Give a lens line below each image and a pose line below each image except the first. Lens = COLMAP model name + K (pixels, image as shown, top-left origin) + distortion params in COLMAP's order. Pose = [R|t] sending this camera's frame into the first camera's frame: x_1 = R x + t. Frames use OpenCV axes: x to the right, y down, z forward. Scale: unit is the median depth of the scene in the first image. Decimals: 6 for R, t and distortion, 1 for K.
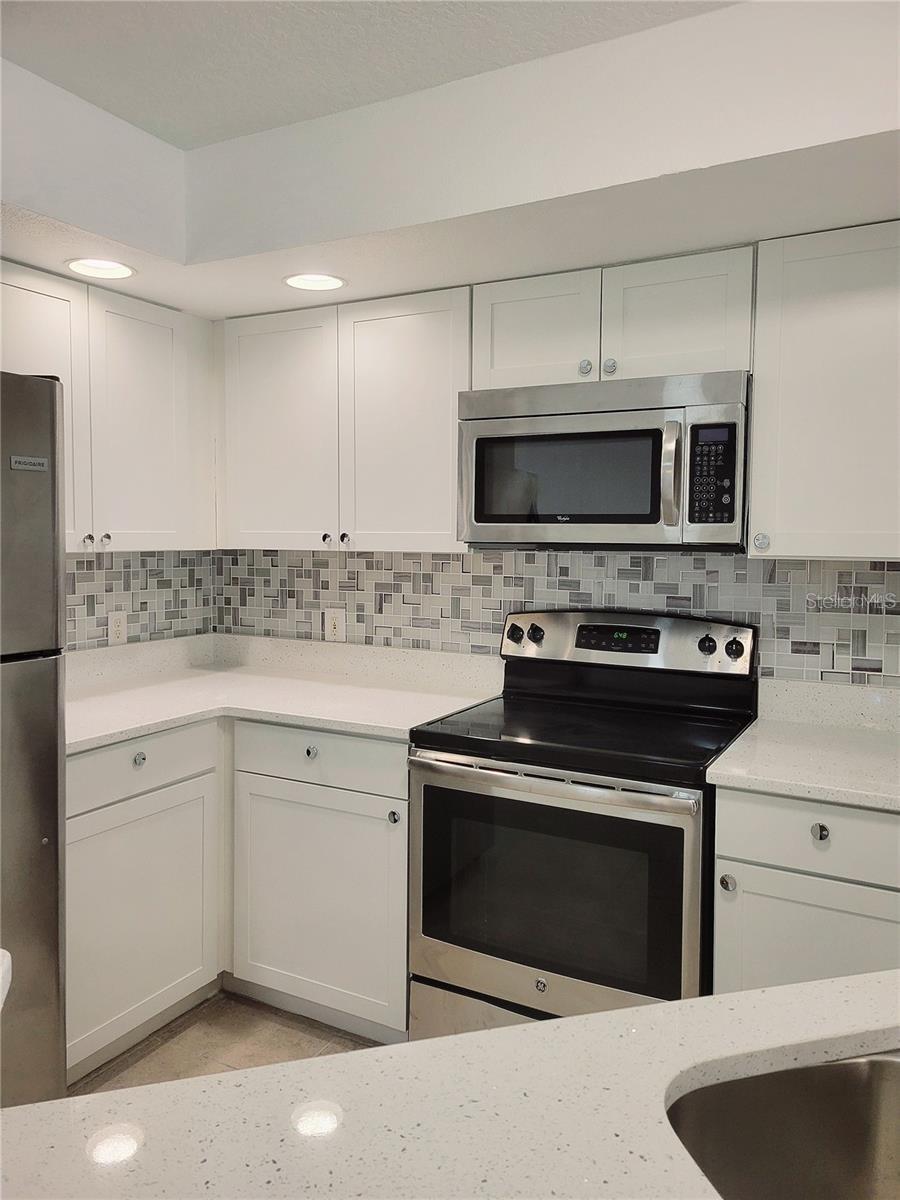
lens RADIAL K [[897.6, 0, 442.3], [0, 897.6, 580.3], [0, 0, 1]] dist [0.063486, -0.038246]
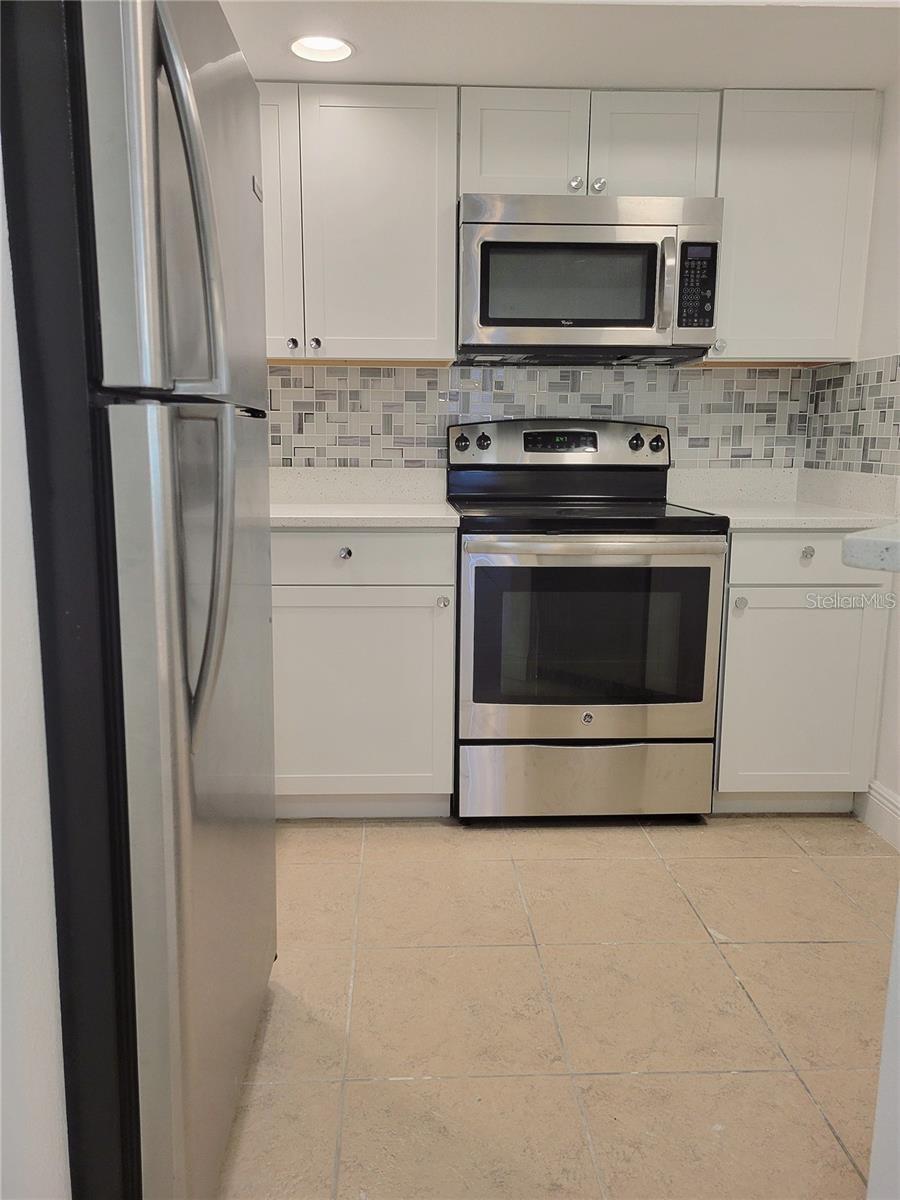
lens RADIAL K [[897.6, 0, 442.3], [0, 897.6, 580.3], [0, 0, 1]] dist [0.063486, -0.038246]
pose [[0.851981, -0.084359, 0.516732, -0.496268], [0.029143, 0.993045, 0.114069, 0.095871], [-0.522761, -0.082126, 0.848514, 0.083736]]
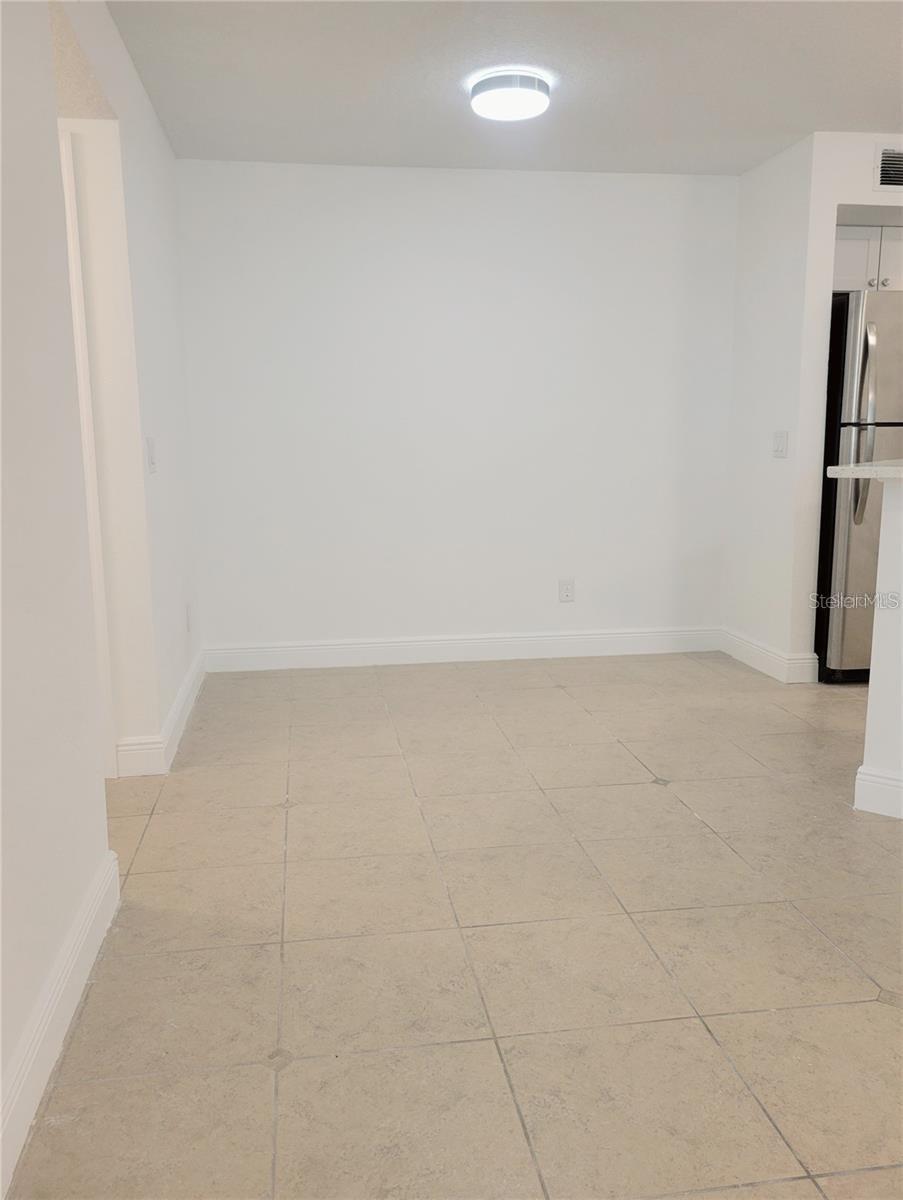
lens RADIAL K [[947.2, 0, 454.8], [0, 947.2, 569.1], [0, 0, 1]] dist [0.072934, -0.047472]
pose [[0.619789, 0.094688, -0.779035, 0.374367], [-0.034240, 0.995012, 0.093697, 0.163686], [0.784021, -0.031398, 0.619940, -0.930280]]
